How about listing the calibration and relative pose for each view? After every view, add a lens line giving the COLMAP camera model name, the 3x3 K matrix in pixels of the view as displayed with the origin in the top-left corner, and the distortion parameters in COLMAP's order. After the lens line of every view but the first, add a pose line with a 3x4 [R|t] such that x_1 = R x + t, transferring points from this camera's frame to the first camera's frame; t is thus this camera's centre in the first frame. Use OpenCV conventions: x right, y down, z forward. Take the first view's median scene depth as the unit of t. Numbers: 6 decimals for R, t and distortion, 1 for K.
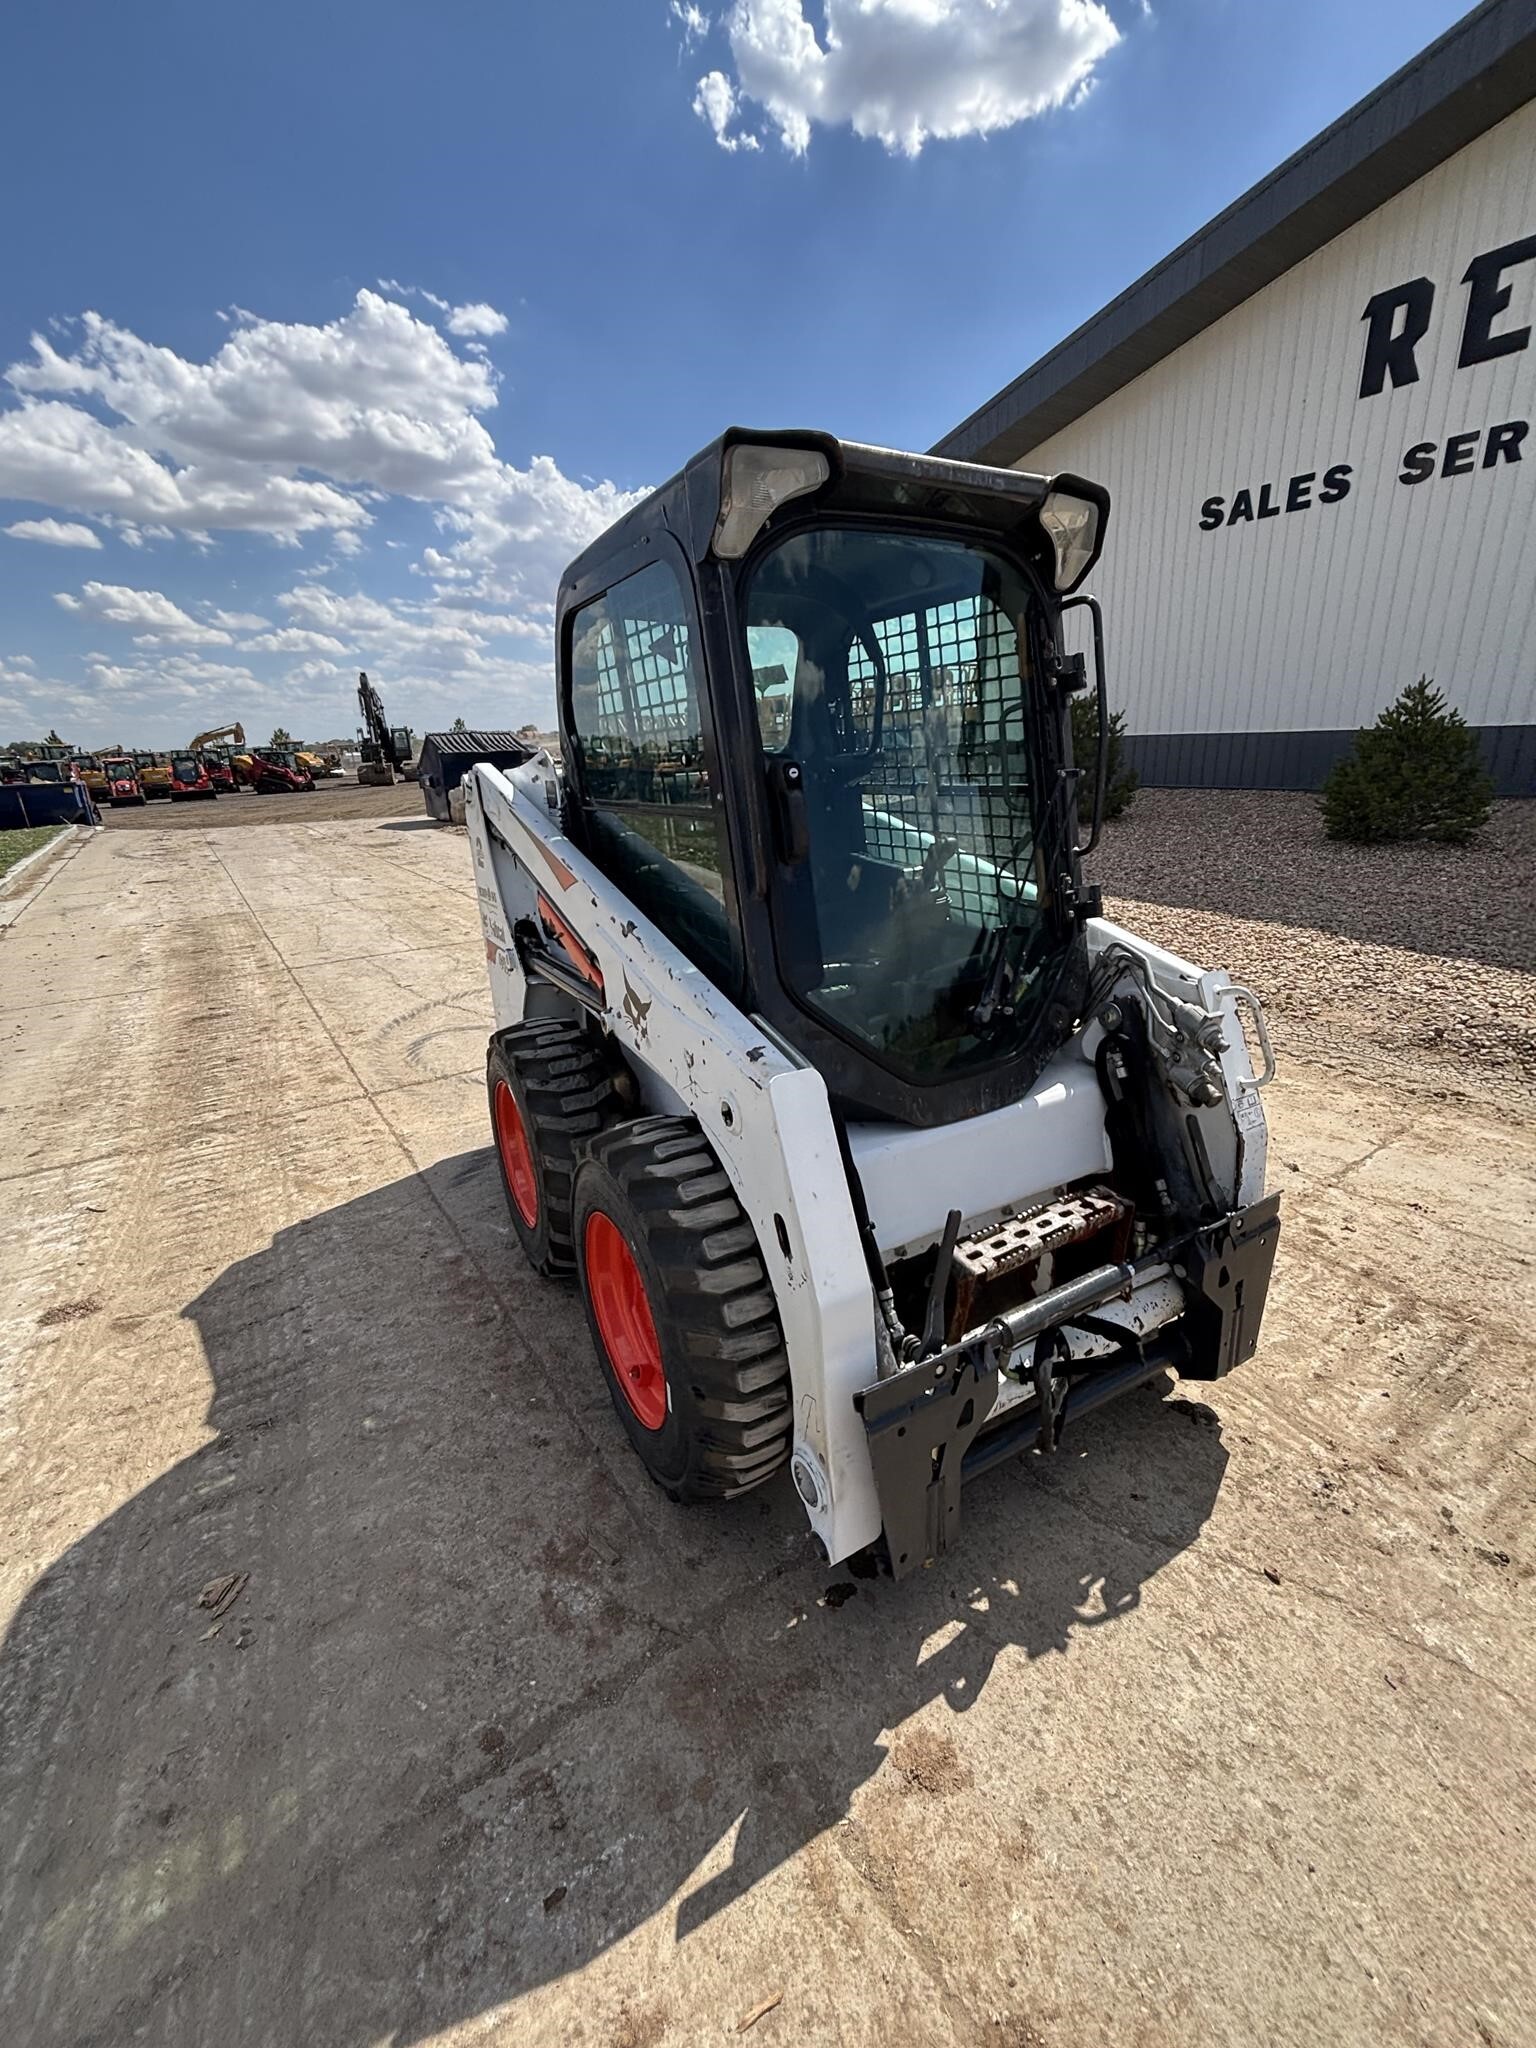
lens RADIAL K [[829.7, 0, 769.6], [0, 829.7, 1021.0], [0, 0, 1]] dist [-0.016481, 0.011688]
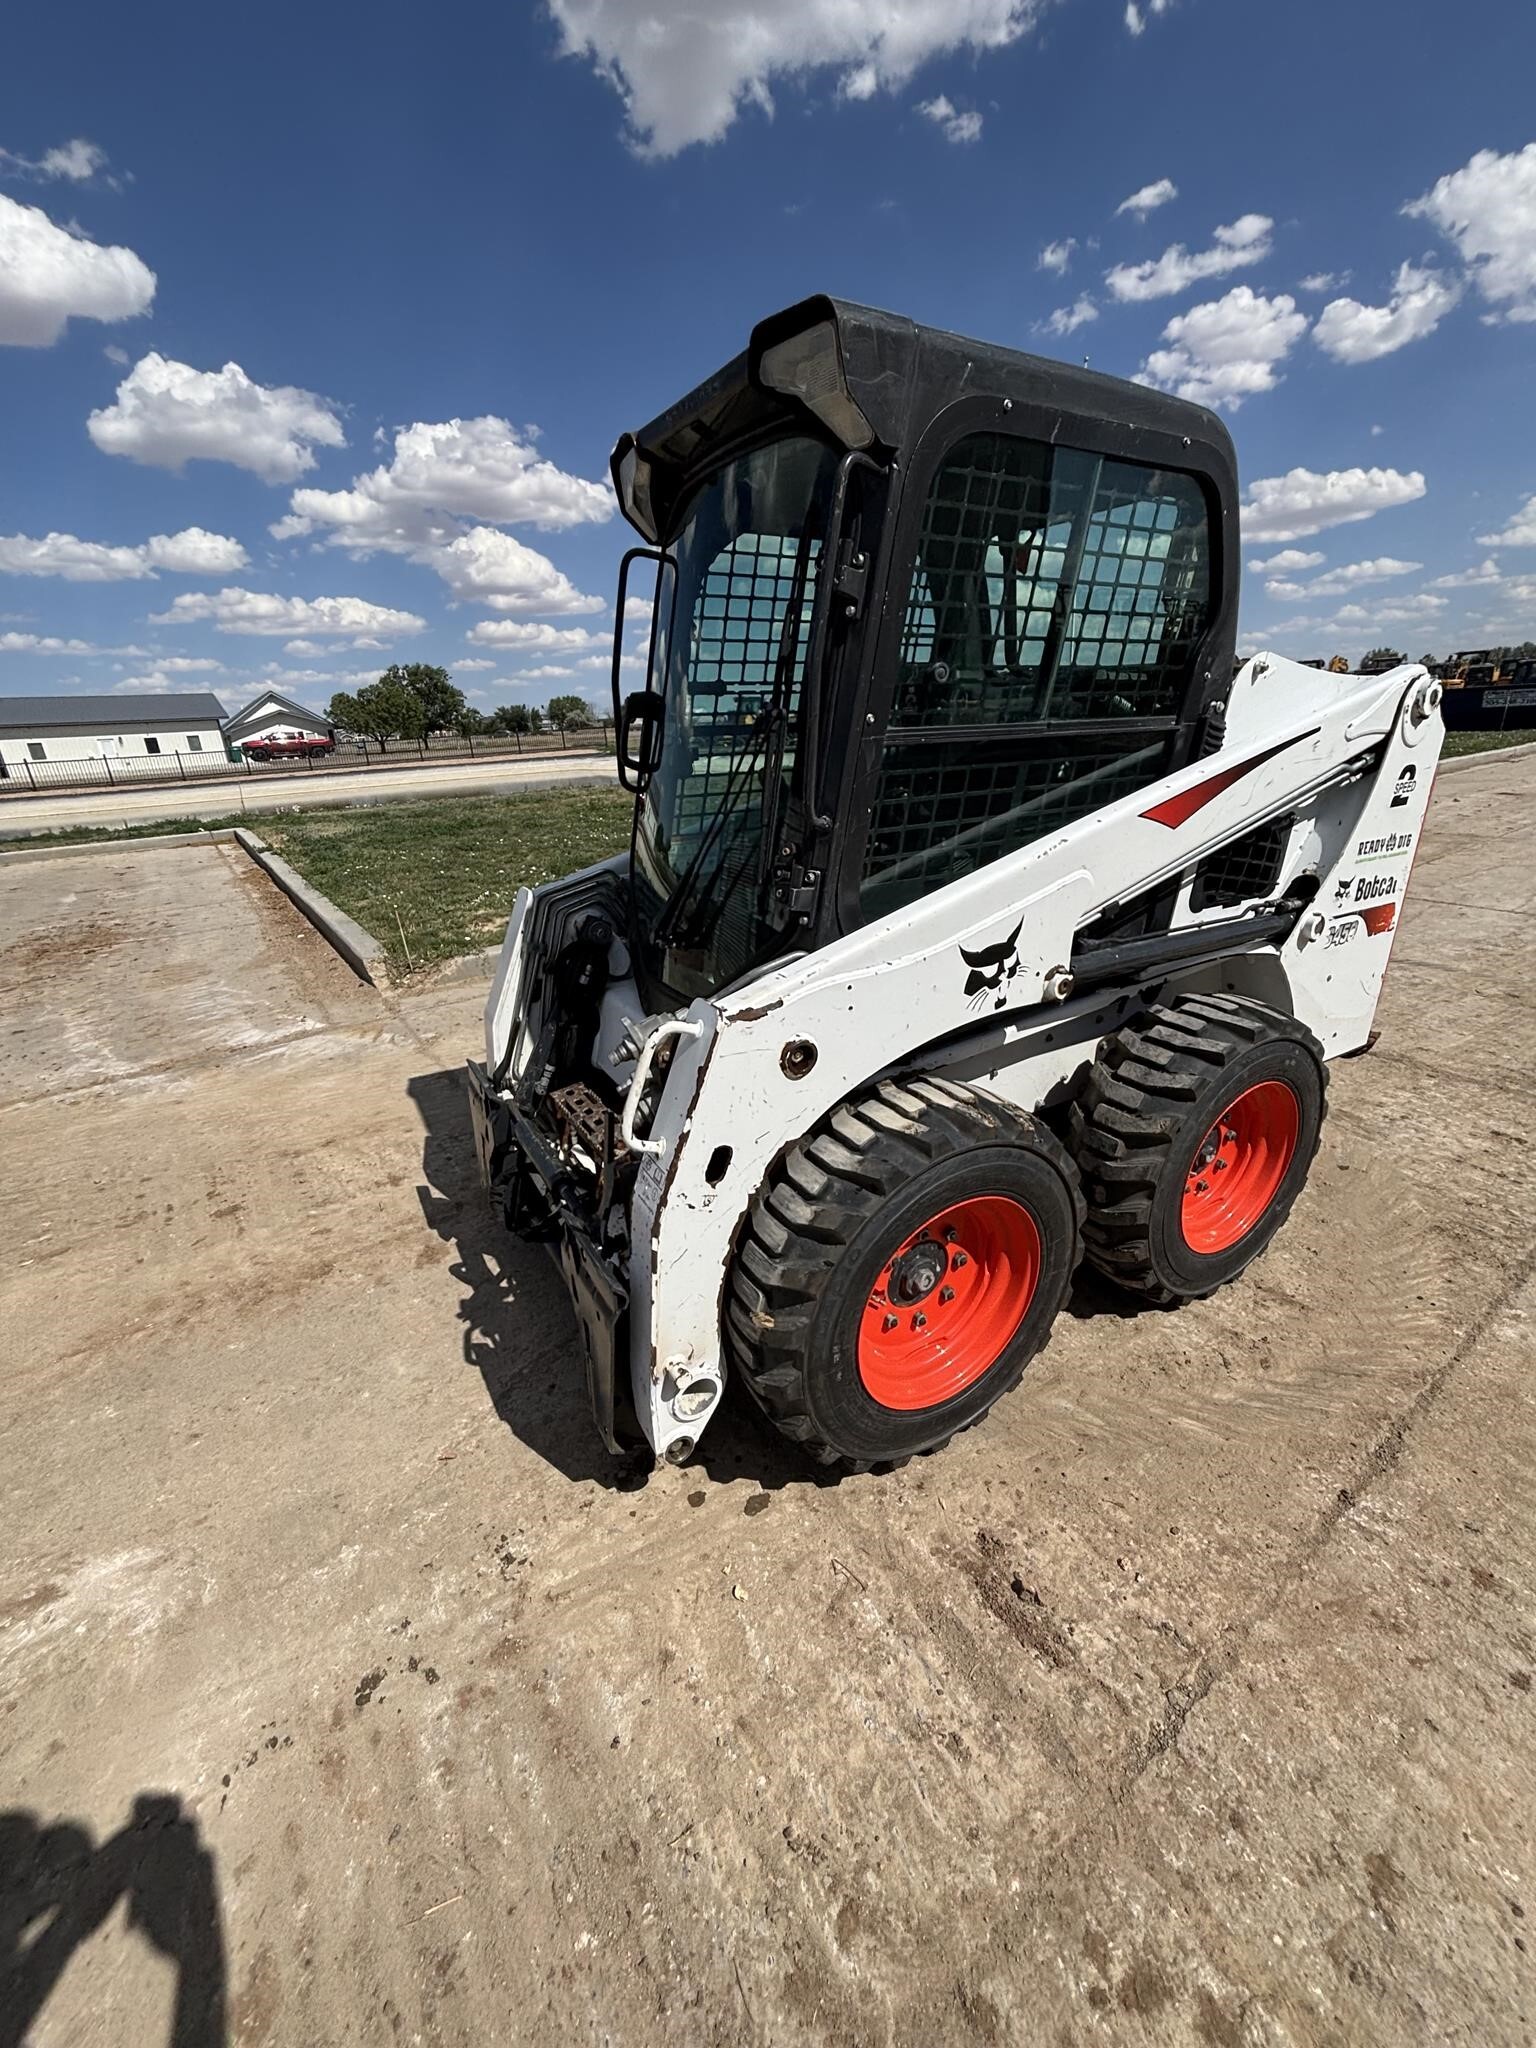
lens RADIAL K [[828.3, 0, 771.9], [0, 828.3, 1021.4], [0, 0, 1]] dist [-0.006828, 0.004831]
pose [[0.010714, 0.388192, -0.921516, 1.177456], [-0.279815, 0.885916, 0.369942, -0.318925], [0.959994, 0.253890, 0.118113, 0.949815]]
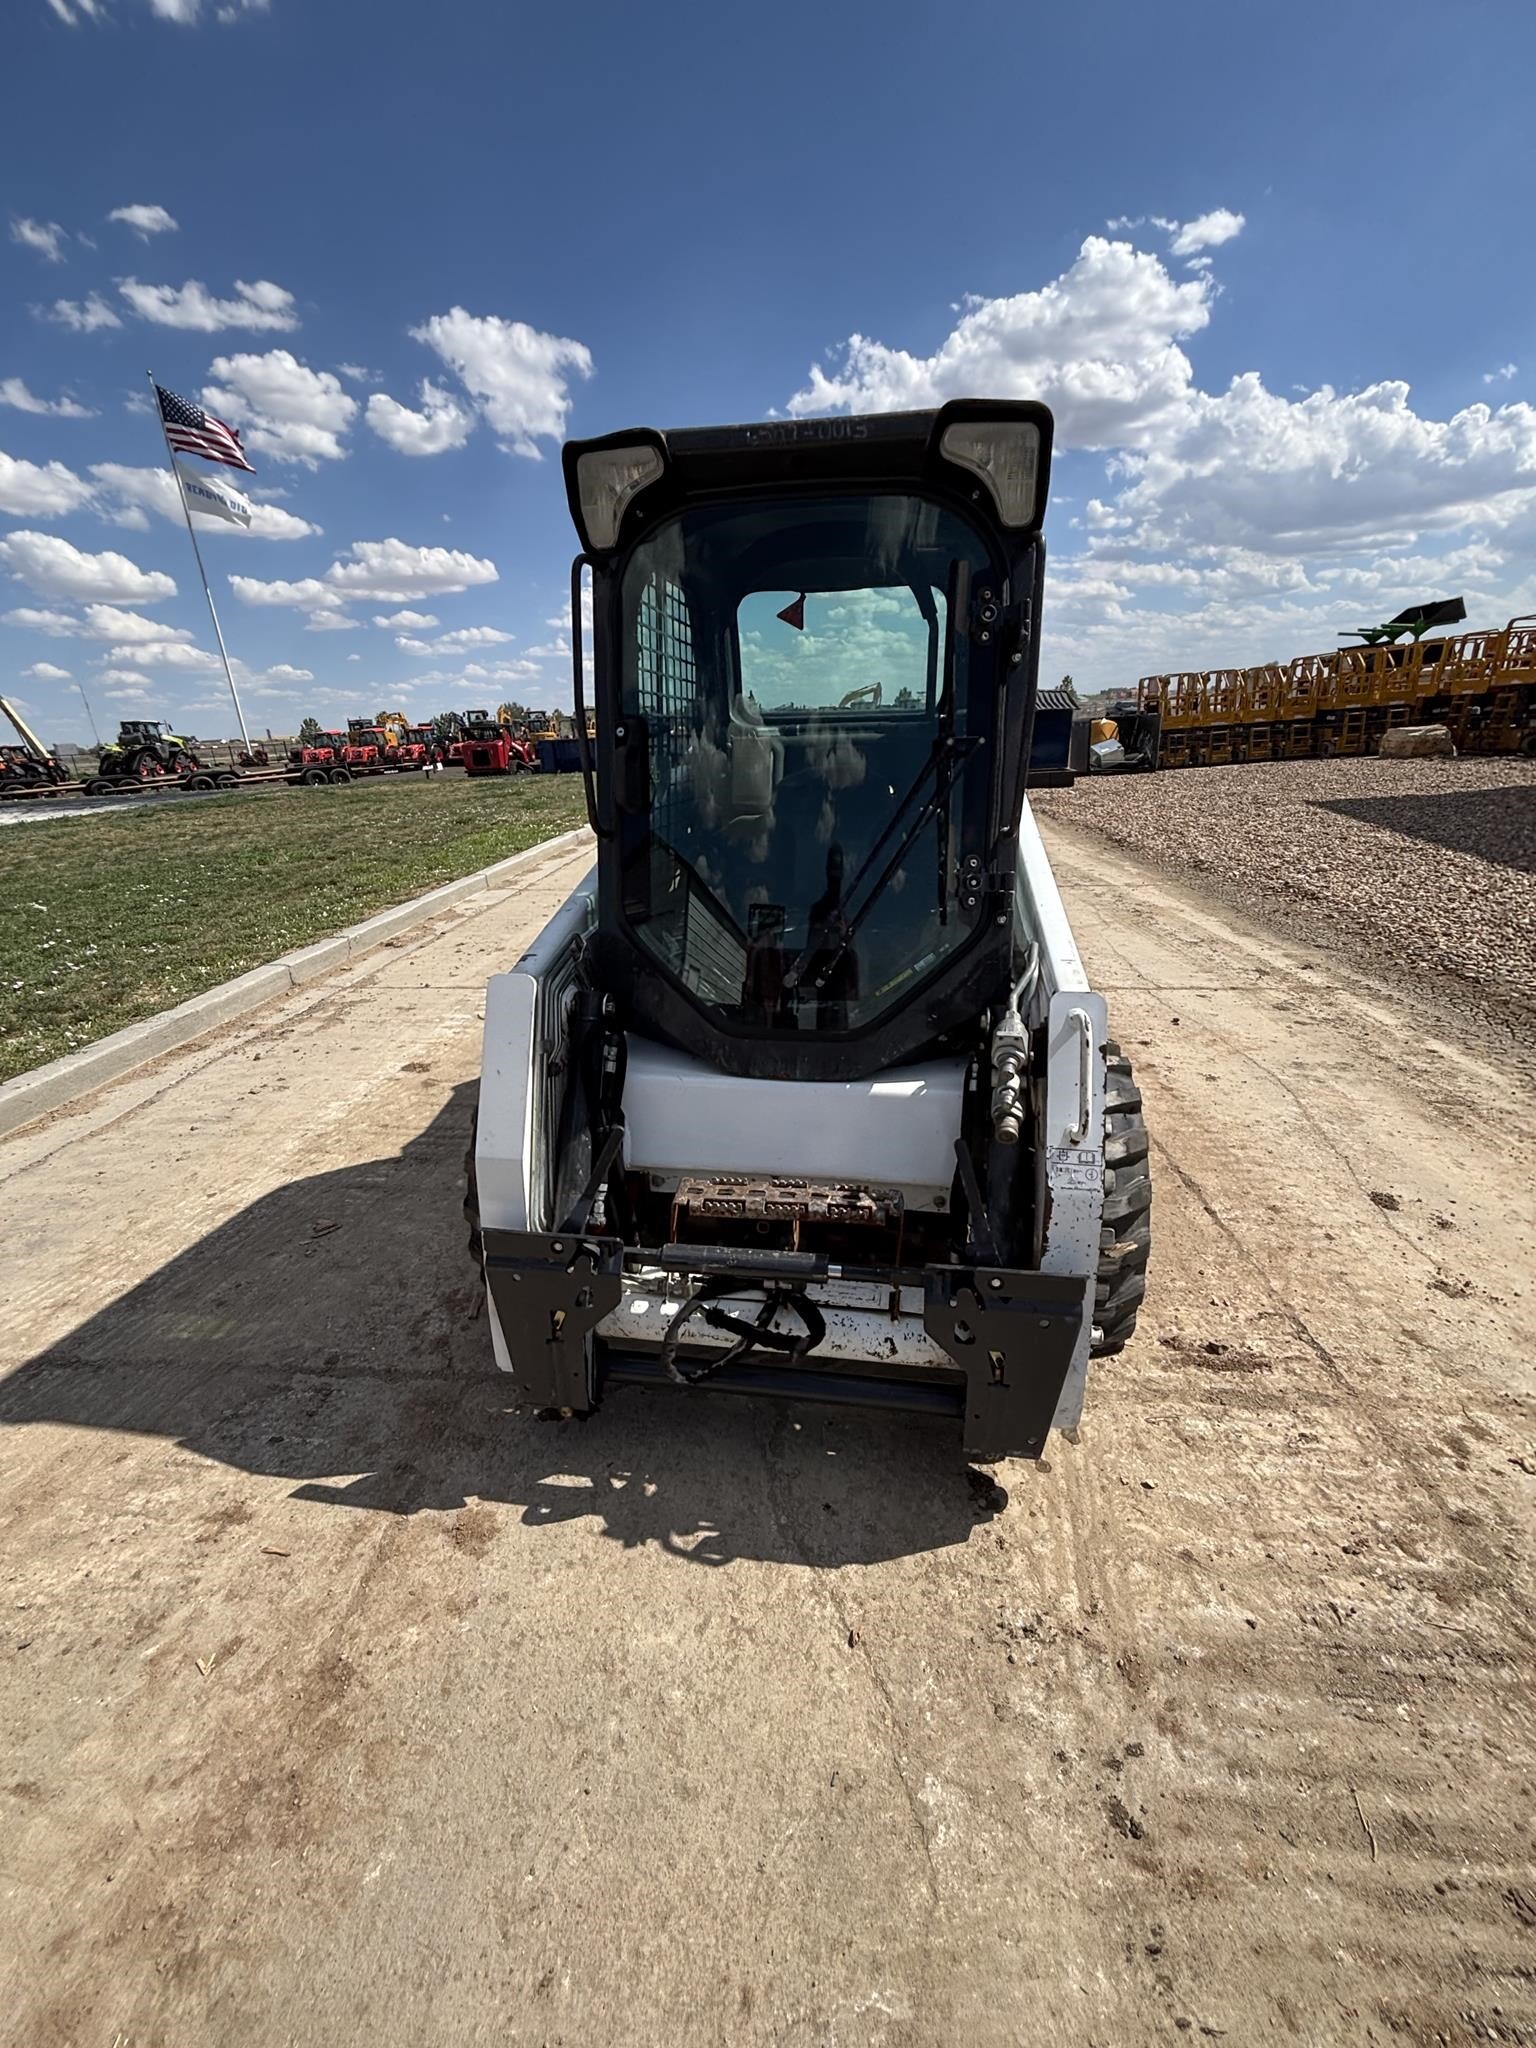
lens RADIAL K [[829.7, 0, 769.6], [0, 829.7, 1021.0], [0, 0, 1]] dist [-0.016481, 0.011688]
pose [[0.779027, 0.226456, -0.584667, 0.760954], [-0.199949, 0.973538, 0.110656, -0.059342], [0.594254, 0.030700, 0.803691, 0.160529]]
